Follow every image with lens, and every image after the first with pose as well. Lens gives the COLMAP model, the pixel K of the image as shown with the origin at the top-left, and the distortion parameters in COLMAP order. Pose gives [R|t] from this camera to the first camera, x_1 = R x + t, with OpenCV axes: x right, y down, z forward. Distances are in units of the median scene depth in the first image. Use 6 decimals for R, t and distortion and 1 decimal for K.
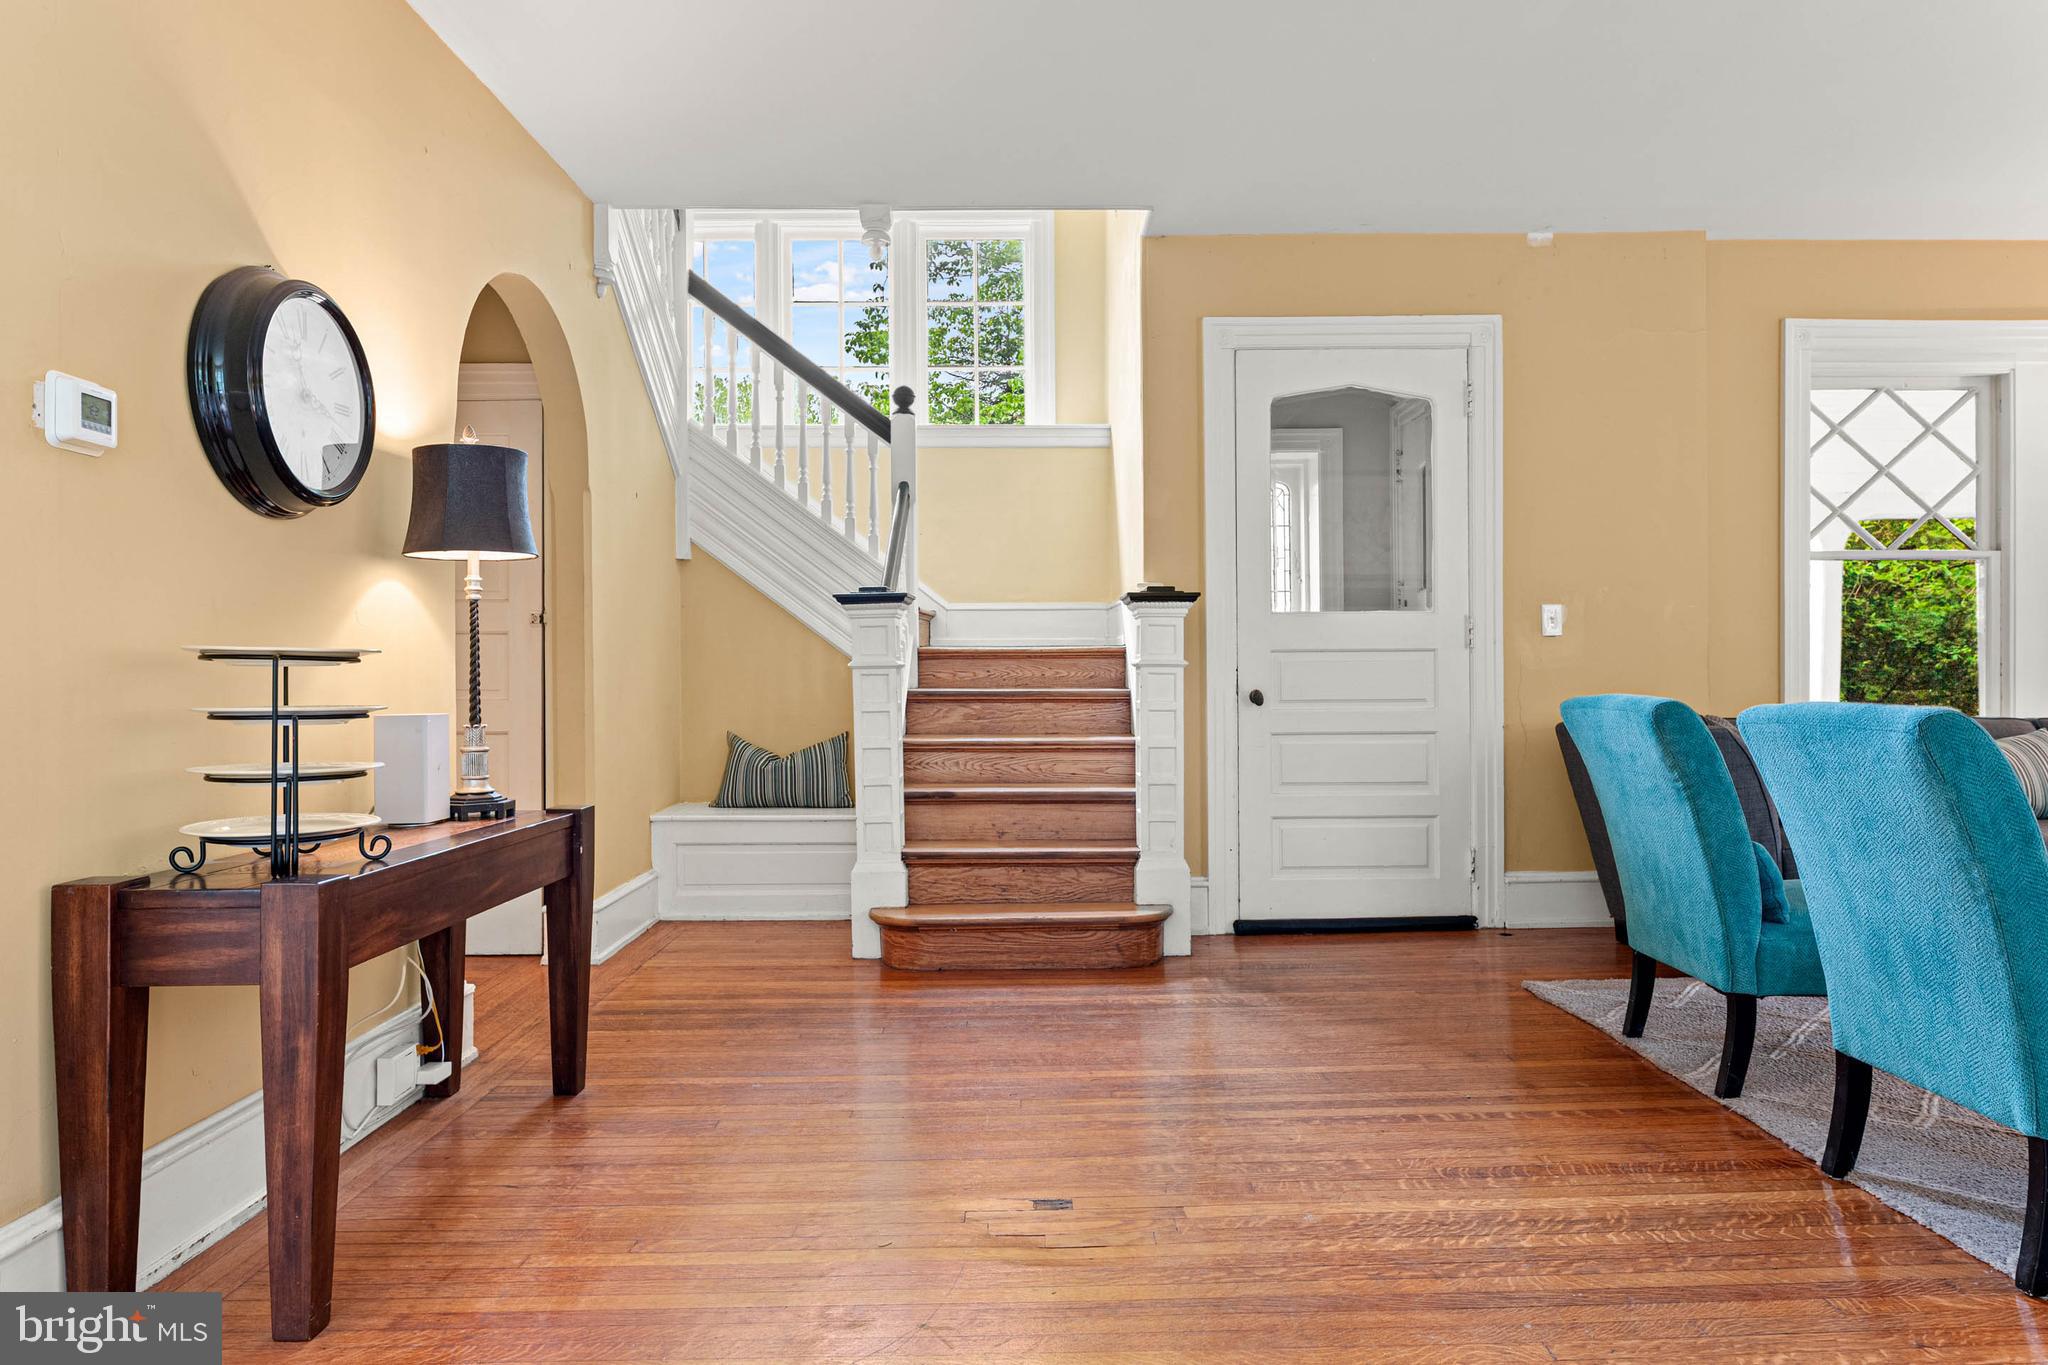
lens RADIAL K [[1191.8, 0, 1027.5], [0, 1191.8, 676.1], [0, 0, 1]] dist [-0.000638, -0.000088]
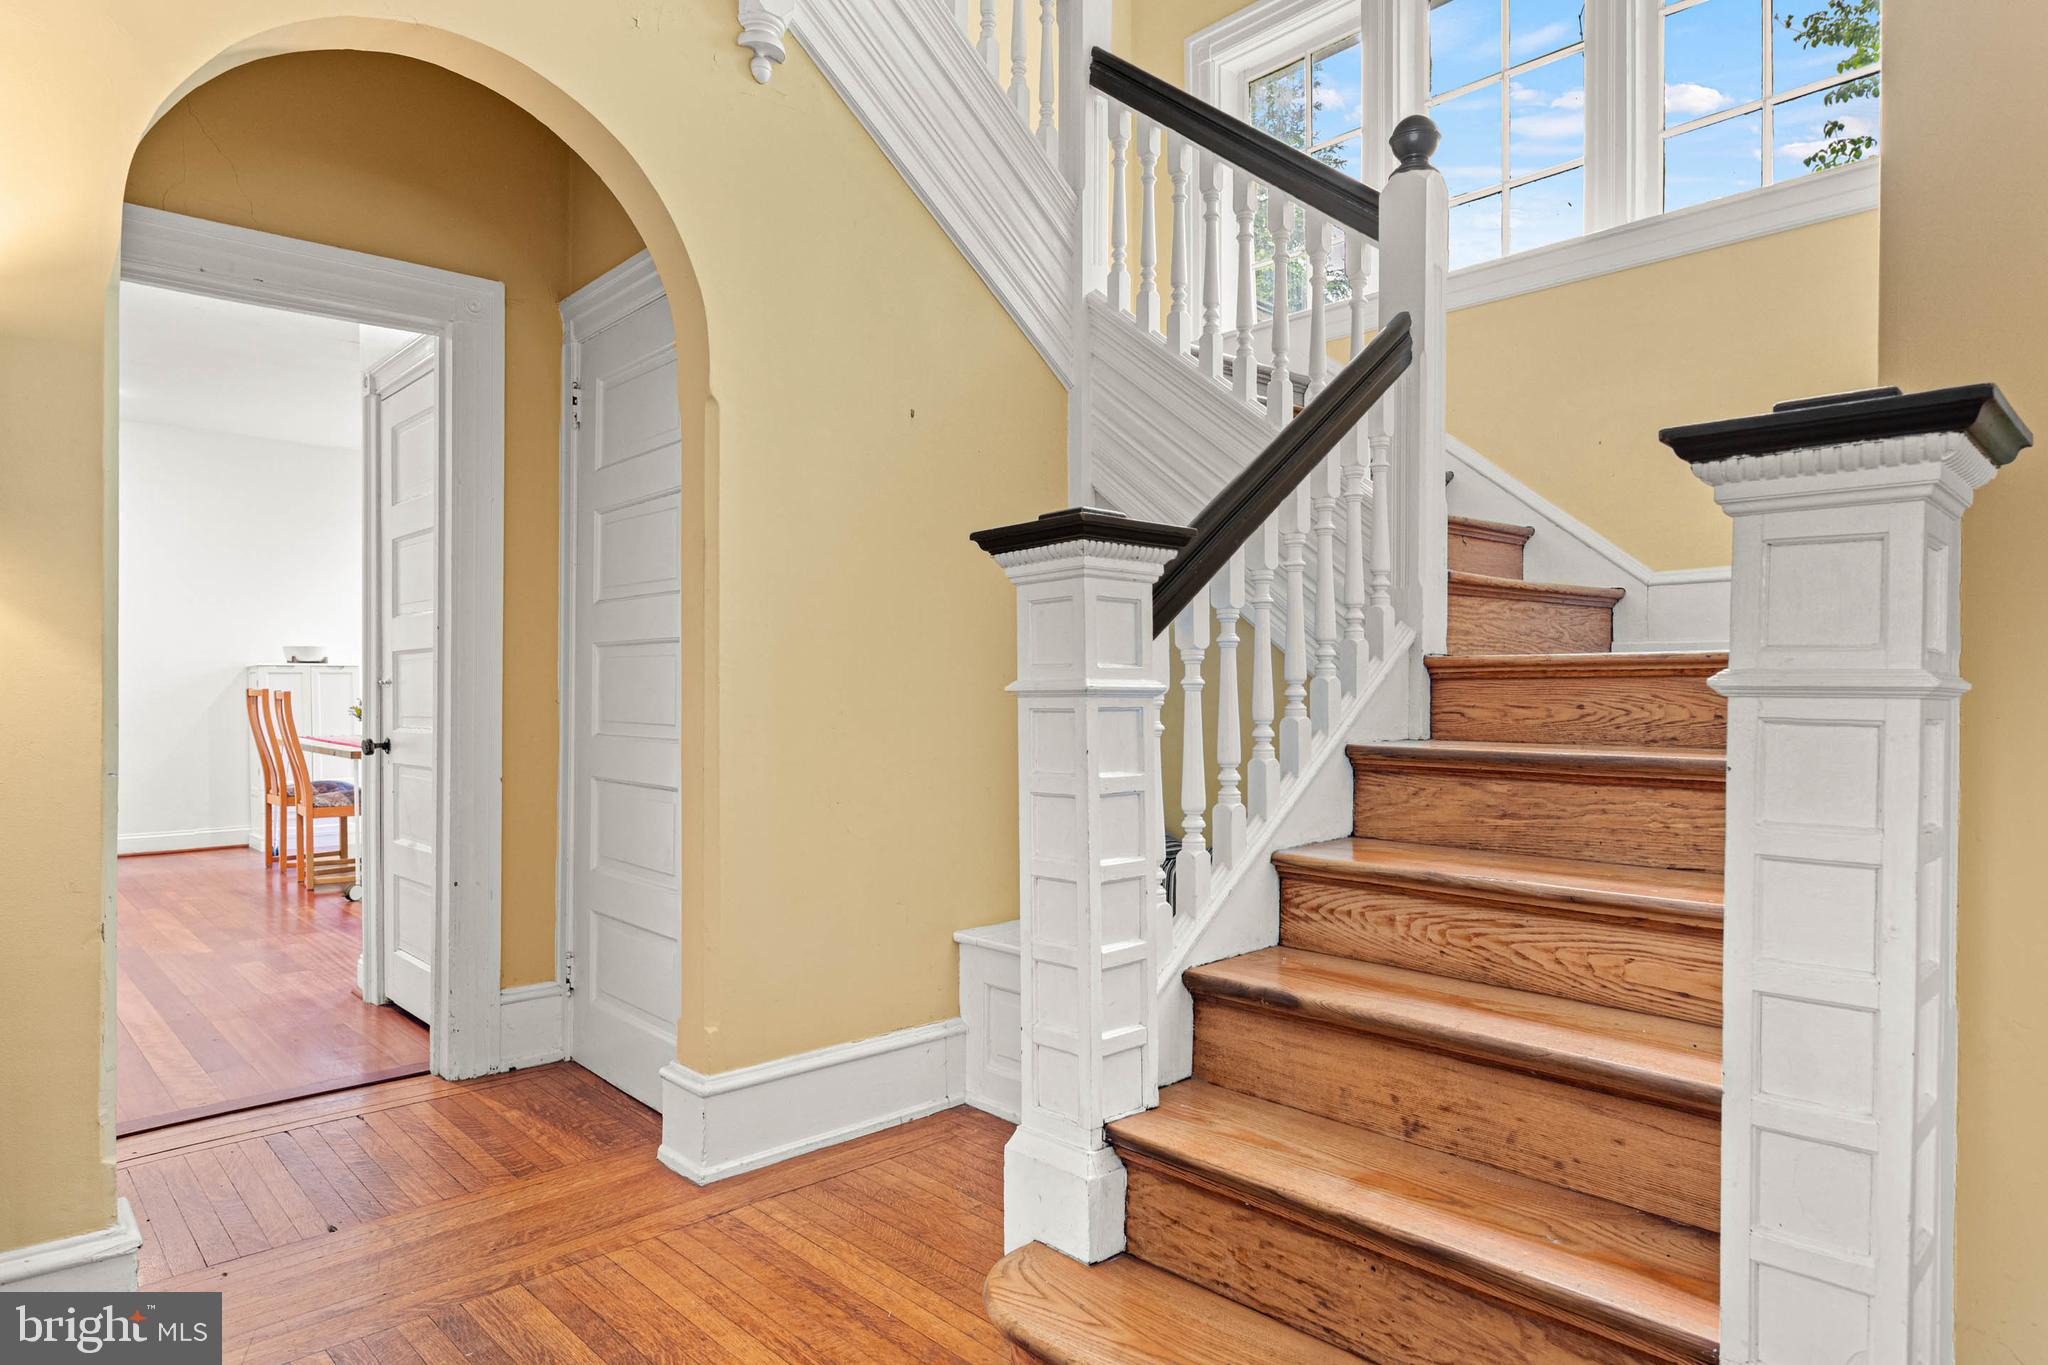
lens RADIAL K [[1191.8, 0, 1044.8], [0, 1191.8, 719.0], [0, 0, 1]] dist [-0.000638, -0.000088]
pose [[0.683027, 0.017367, -0.730187, 0.158731], [-0.010673, 0.999848, 0.013797, -0.003475], [0.730315, -0.001630, 0.683108, 0.586829]]
